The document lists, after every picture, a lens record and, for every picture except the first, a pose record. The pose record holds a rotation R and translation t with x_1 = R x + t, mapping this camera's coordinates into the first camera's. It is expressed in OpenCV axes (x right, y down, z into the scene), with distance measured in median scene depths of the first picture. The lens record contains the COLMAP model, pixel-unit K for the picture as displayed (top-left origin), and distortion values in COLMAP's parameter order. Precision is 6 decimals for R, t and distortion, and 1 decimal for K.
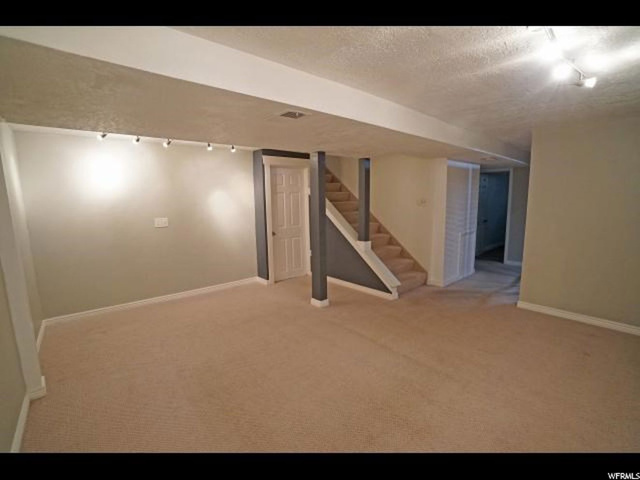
lens RADIAL K [[291.9, 0, 318.6], [0, 291.9, 237.7], [0, 0, 1]] dist [-0.047460, 0.000174]
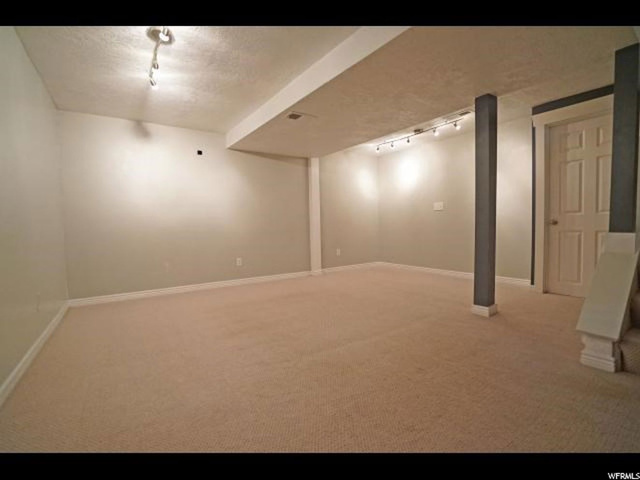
lens RADIAL K [[291.9, 0, 318.6], [0, 291.9, 237.7], [0, 0, 1]] dist [-0.047460, 0.000174]
pose [[-0.100453, 0.060962, -0.993072, 0.703215], [-0.113938, 0.990850, 0.072351, 0.046197], [0.988396, 0.120417, -0.092588, 0.638732]]
